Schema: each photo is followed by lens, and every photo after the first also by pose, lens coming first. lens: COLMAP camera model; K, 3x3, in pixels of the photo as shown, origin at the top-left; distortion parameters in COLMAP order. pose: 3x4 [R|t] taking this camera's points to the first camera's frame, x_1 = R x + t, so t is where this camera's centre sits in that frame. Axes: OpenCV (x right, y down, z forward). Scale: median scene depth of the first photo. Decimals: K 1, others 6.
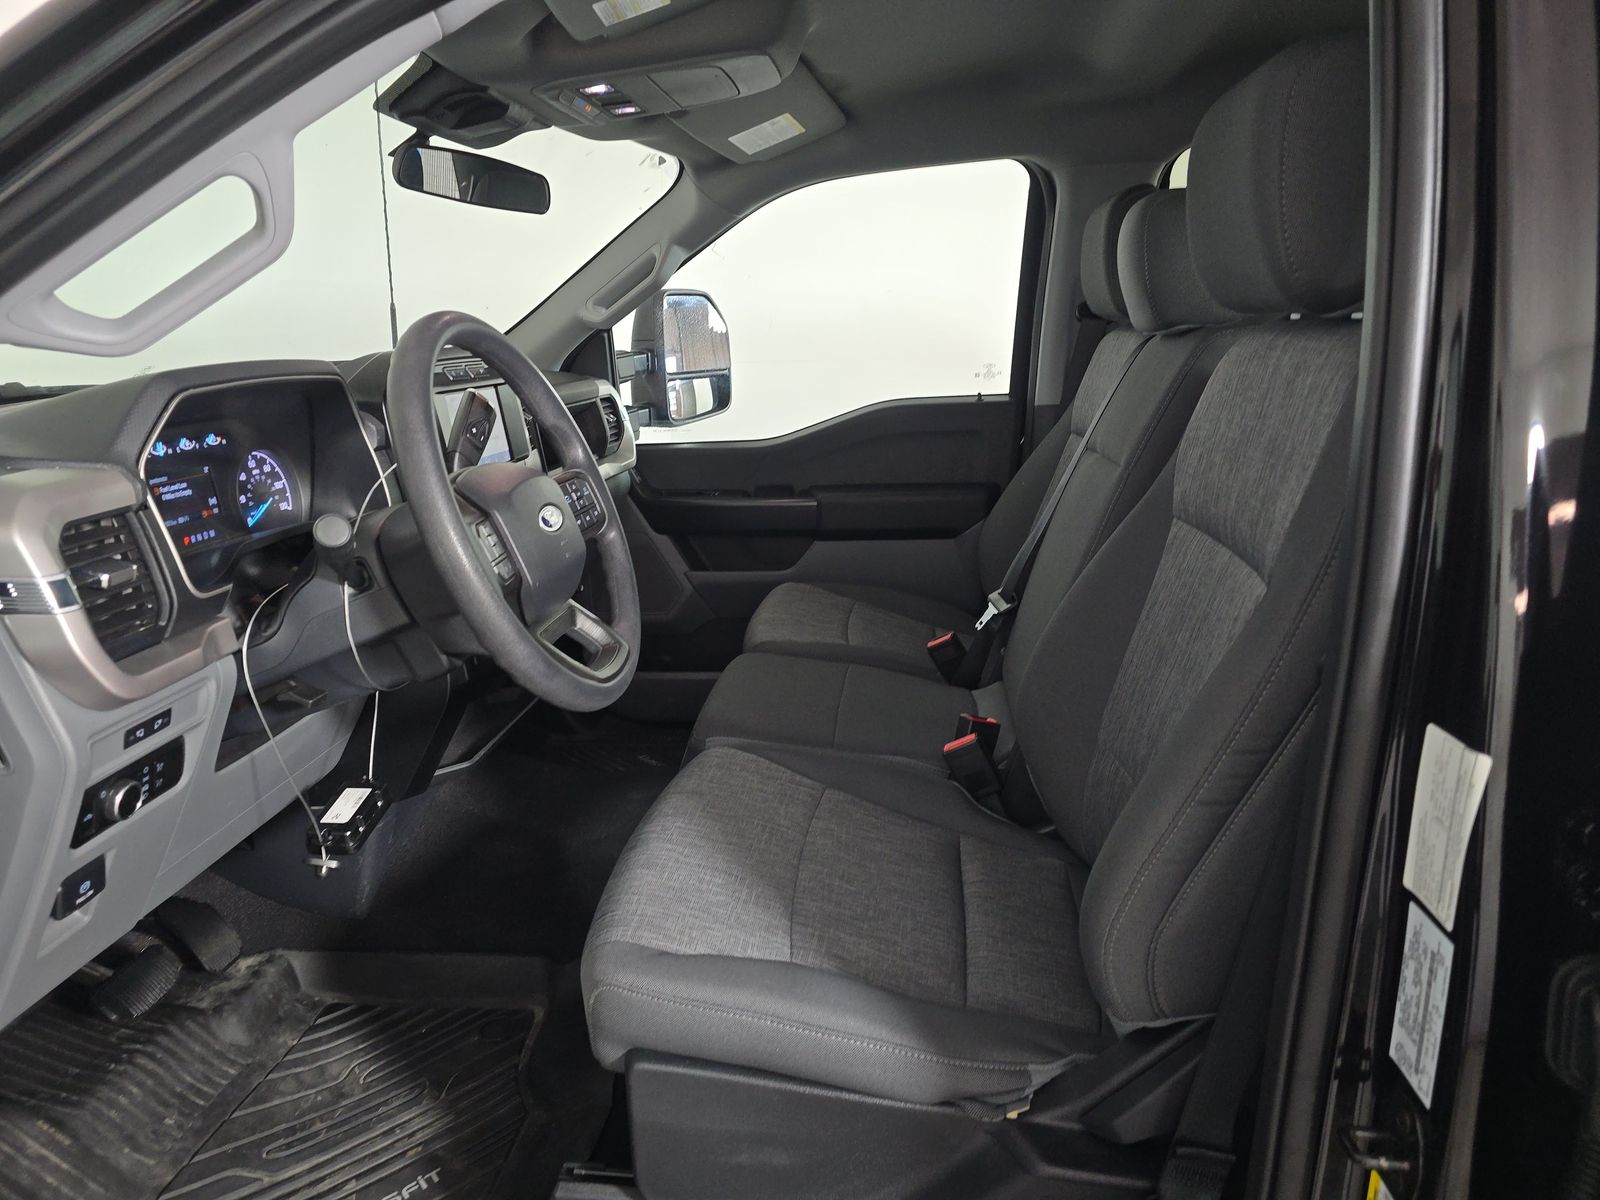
lens RADIAL K [[1077.5, 0, 791.4], [0, 1077.5, 605.1], [0, 0, 1]] dist [0.044677, -0.052968]
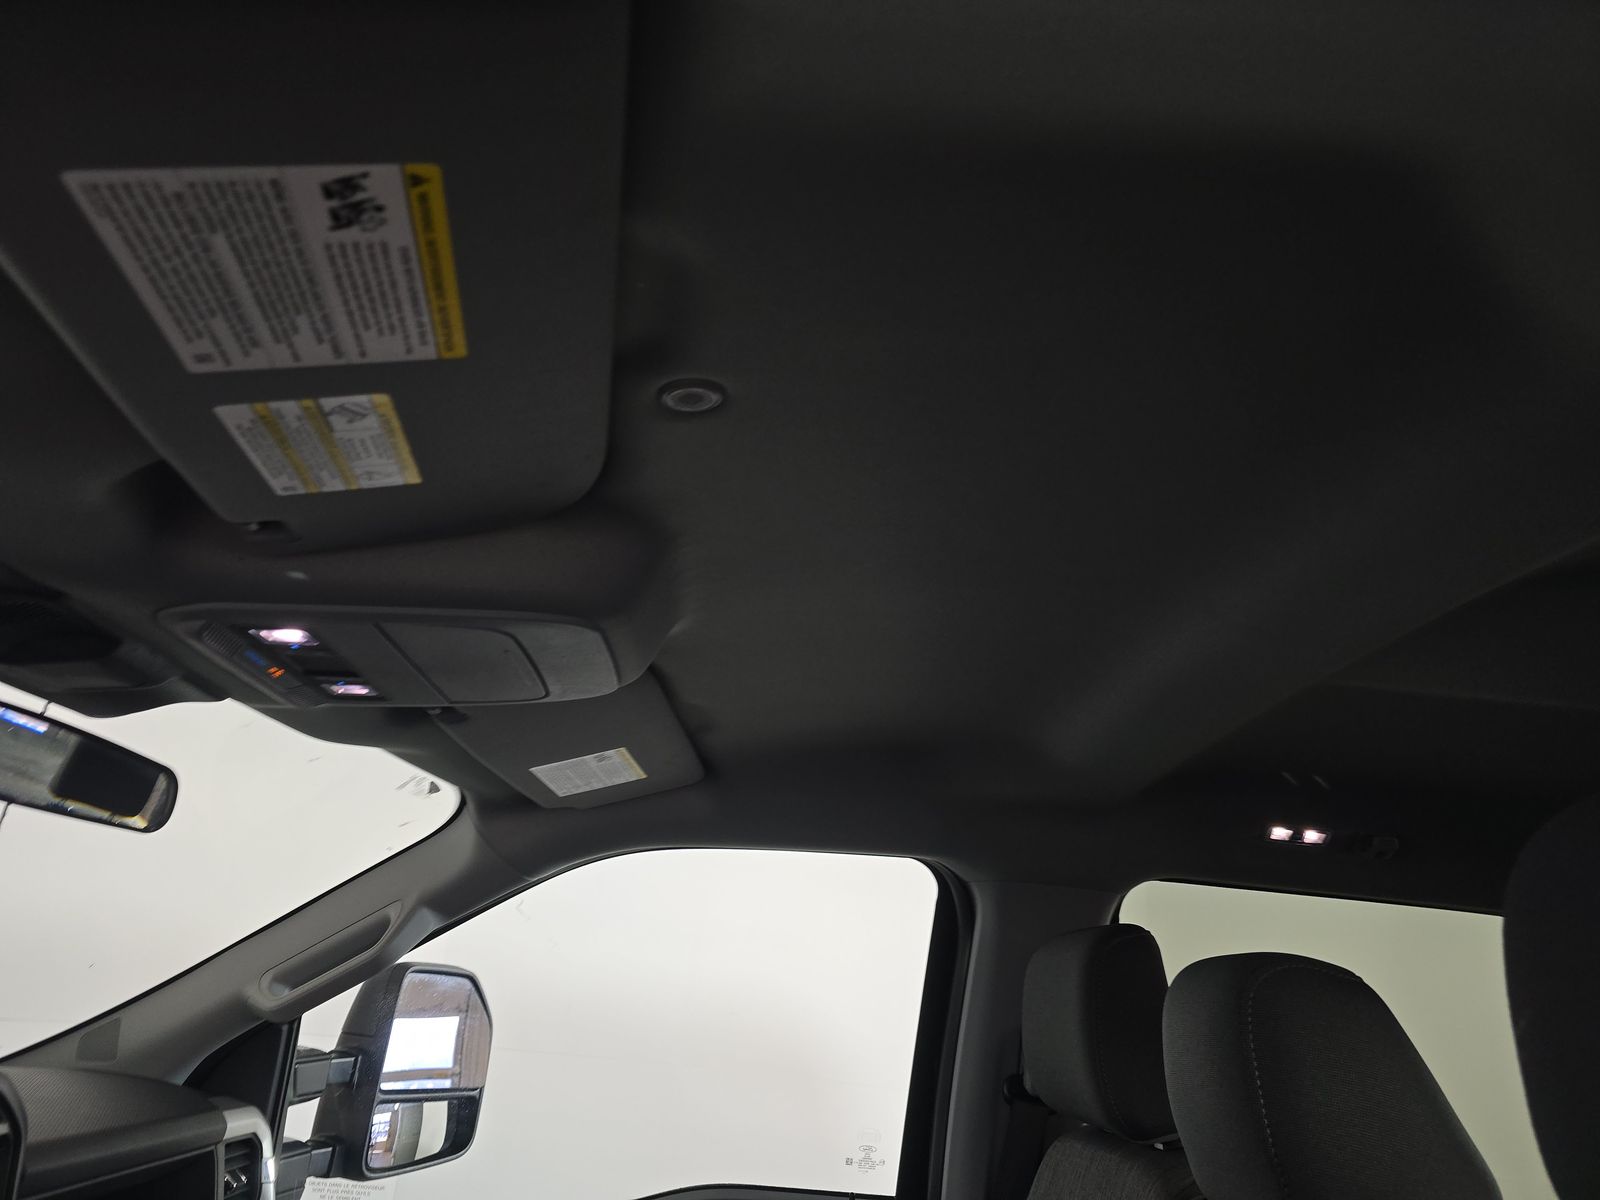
lens RADIAL K [[1091.3, 0, 805.8], [0, 1091.3, 635.8], [0, 0, 1]] dist [0.042133, -0.001149]
pose [[0.977283, 0.171822, 0.124076, 0.009233], [-0.076362, 0.831584, -0.550125, -0.122408], [-0.197703, 0.528153, 0.825813, 0.320427]]
